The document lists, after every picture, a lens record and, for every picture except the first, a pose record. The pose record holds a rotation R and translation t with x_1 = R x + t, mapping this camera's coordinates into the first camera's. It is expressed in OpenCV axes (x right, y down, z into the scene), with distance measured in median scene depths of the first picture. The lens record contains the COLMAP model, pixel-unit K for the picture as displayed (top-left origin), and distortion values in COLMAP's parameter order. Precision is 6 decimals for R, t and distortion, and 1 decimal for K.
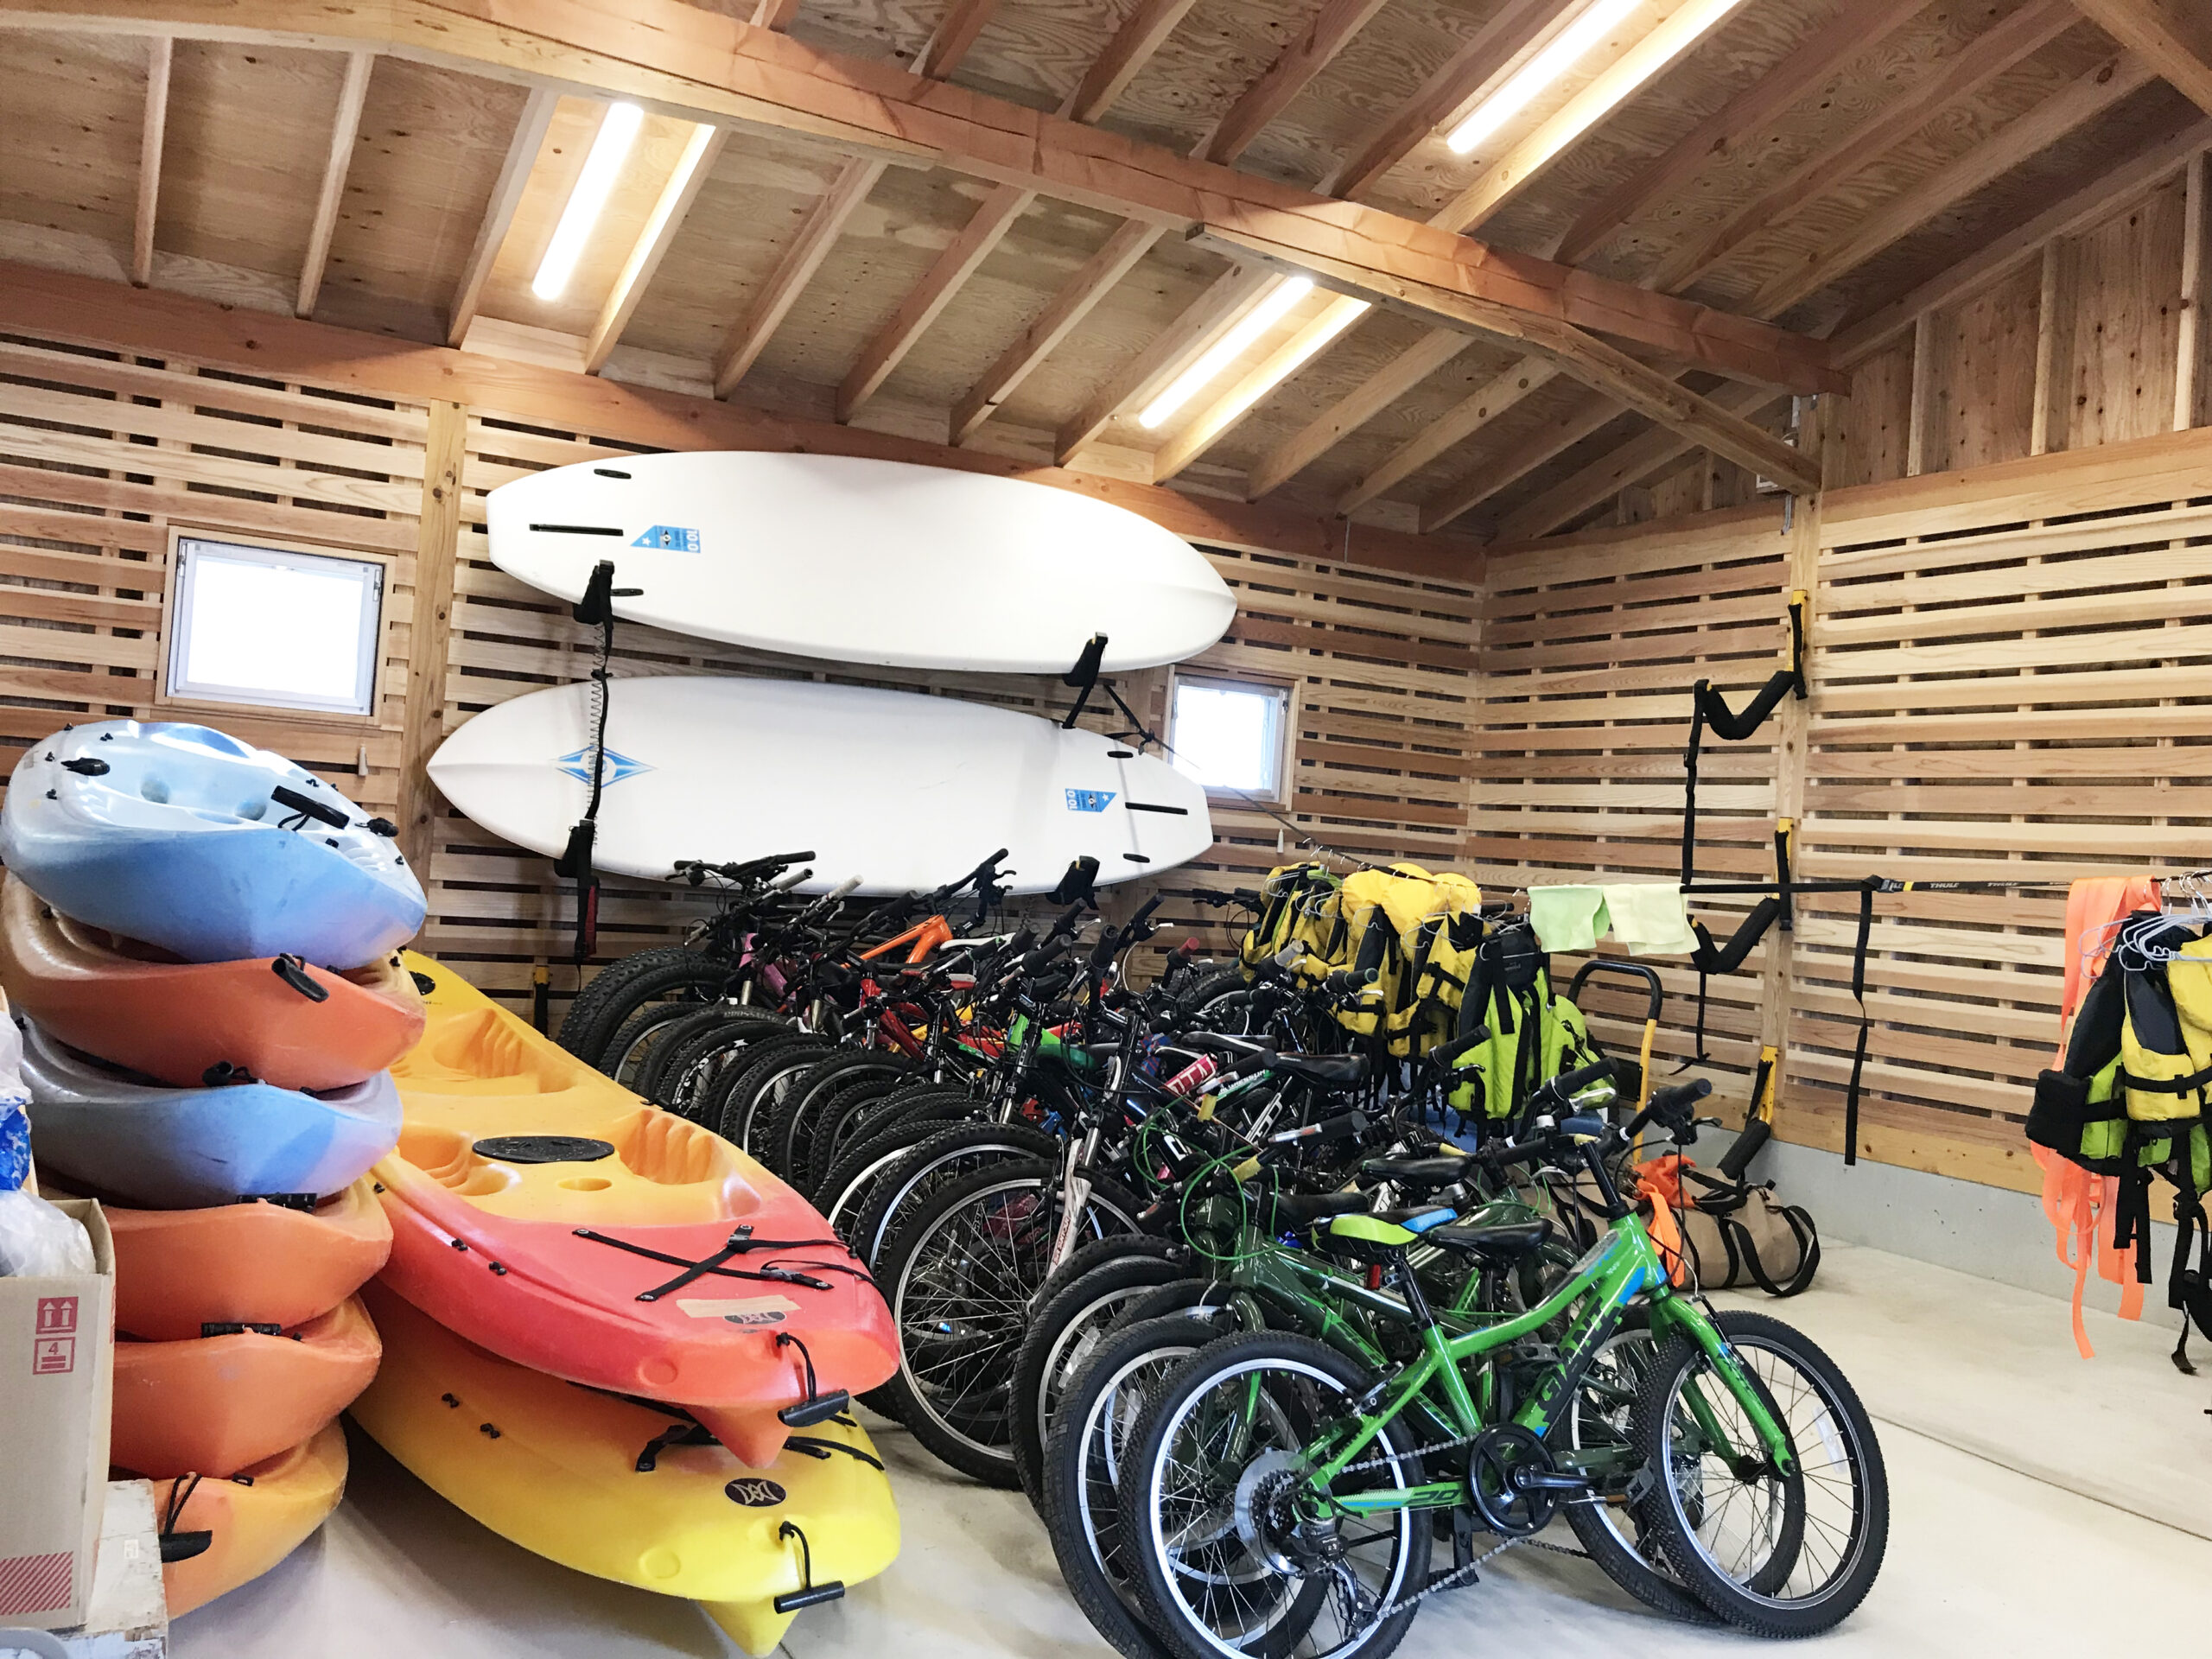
lens RADIAL K [[1793.1, 0, 1106.0], [0, 1793.1, 829.5], [0, 0, 1]] dist [0.012858, -0.002283]
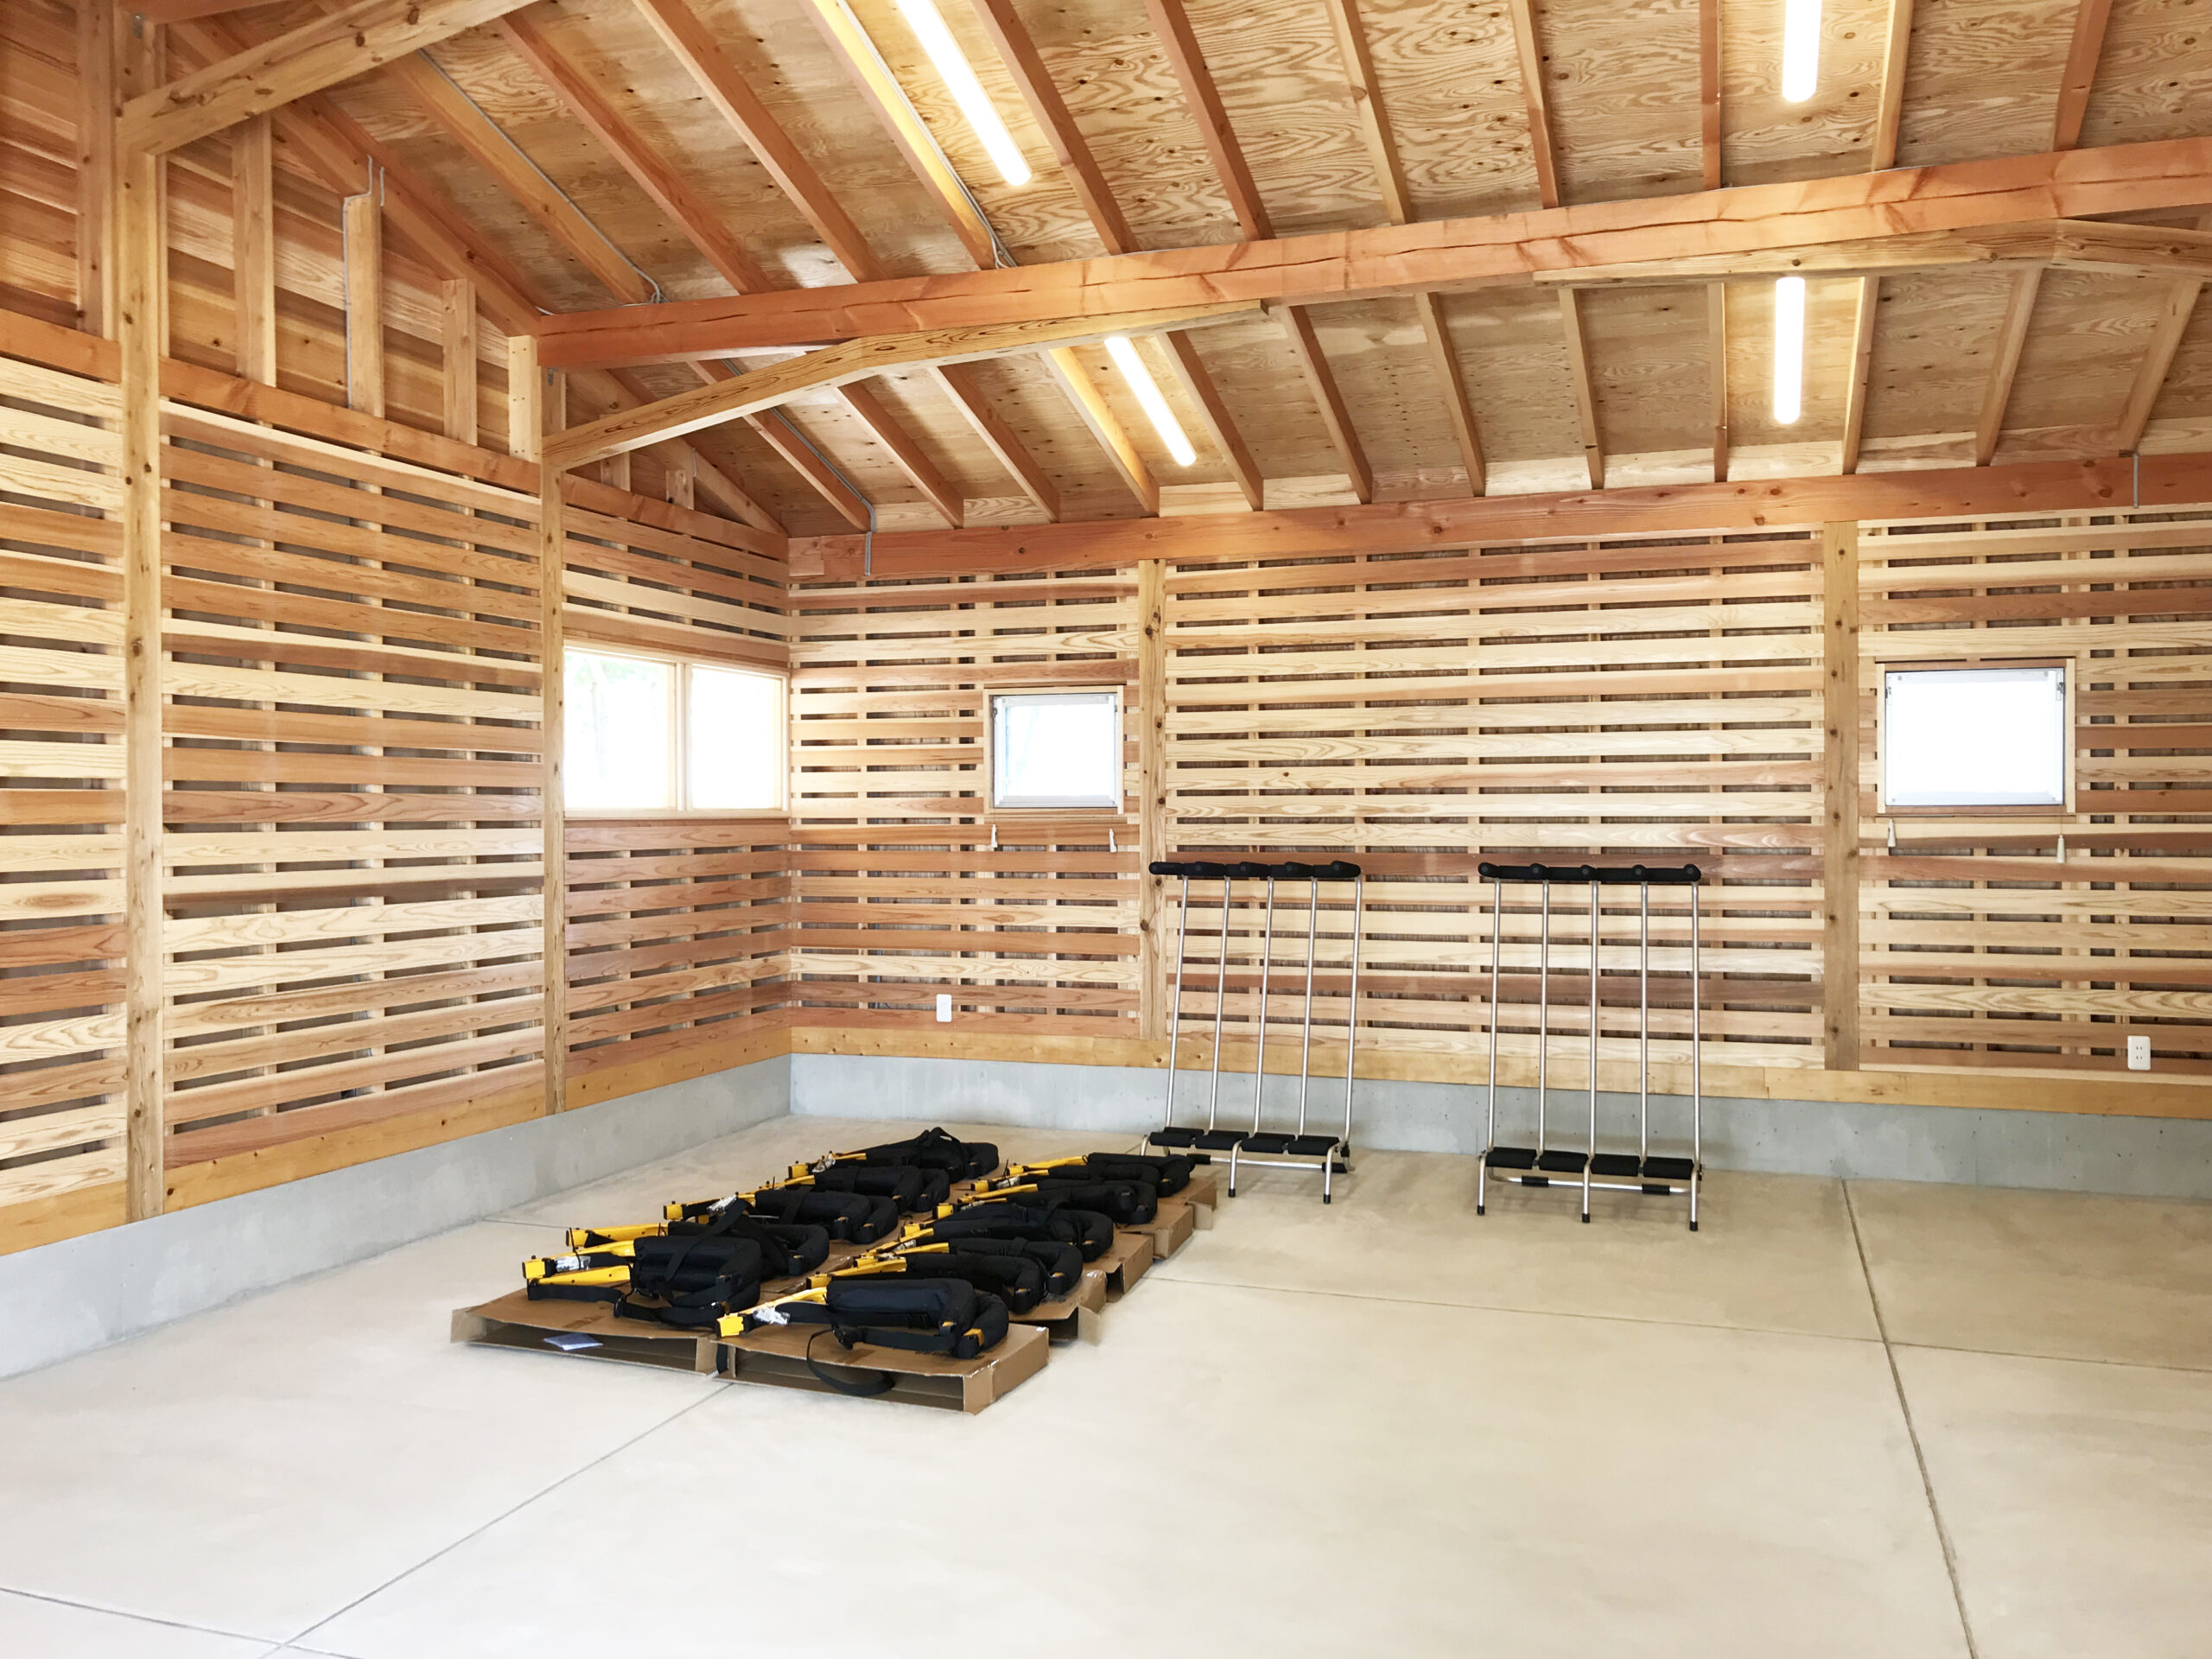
lens RADIAL K [[1793.1, 0, 1106.0], [0, 1793.1, 829.5], [0, 0, 1]] dist [0.012858, -0.002283]
pose [[0.653615, -0.070868, -0.753502, 0.581747], [0.060186, 0.997320, -0.041593, 0.007280], [0.754431, -0.018165, 0.656128, 0.128439]]
